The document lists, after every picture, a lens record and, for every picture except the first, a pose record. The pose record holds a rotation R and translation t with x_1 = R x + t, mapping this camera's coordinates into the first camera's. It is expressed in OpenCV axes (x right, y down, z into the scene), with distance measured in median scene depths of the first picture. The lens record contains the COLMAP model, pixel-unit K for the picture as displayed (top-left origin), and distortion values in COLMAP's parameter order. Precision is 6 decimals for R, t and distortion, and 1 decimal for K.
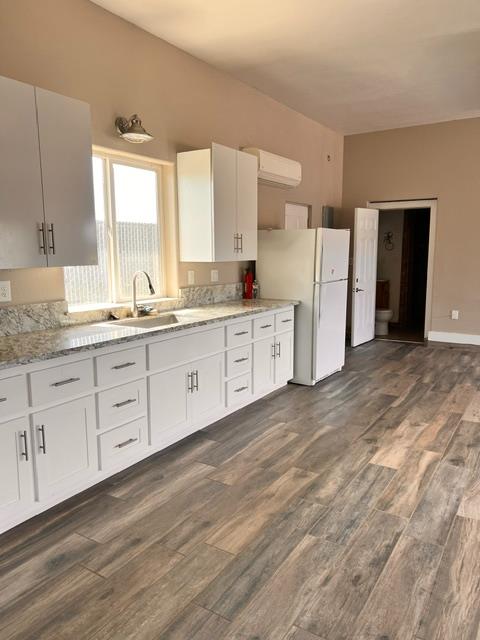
lens RADIAL K [[482.3, 0, 240.0], [0, 482.3, 320.0], [0, 0, 1]] dist [0.101890, -0.193843]
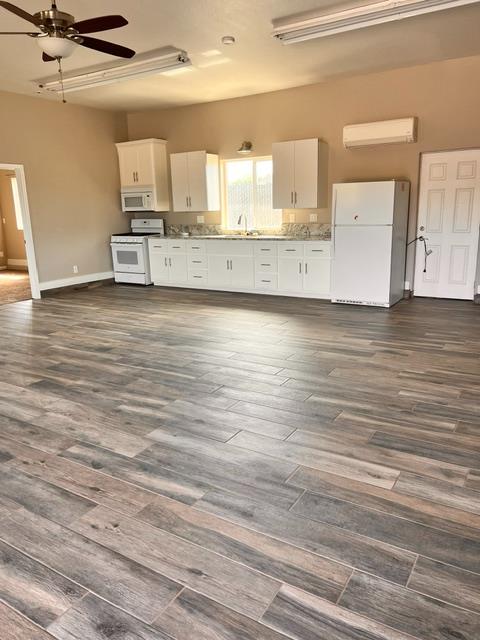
lens RADIAL K [[482.3, 0, 240.0], [0, 482.3, 320.0], [0, 0, 1]] dist [0.101890, -0.193843]
pose [[0.007281, 0.229859, -0.973197, 1.927639], [-0.112795, 0.967200, 0.227599, -0.125759], [0.993592, 0.108114, 0.032969, 0.912079]]
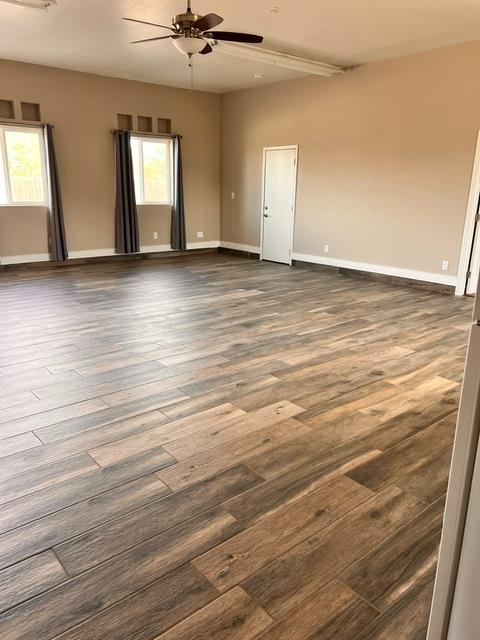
lens RADIAL K [[482.3, 0, 240.0], [0, 482.3, 320.0], [0, 0, 1]] dist [0.101890, -0.193843]
pose [[-0.952912, -0.098683, 0.286741, 0.367703], [0.022332, 0.920166, 0.390892, -0.239169], [-0.302424, 0.378889, -0.874633, 1.733916]]
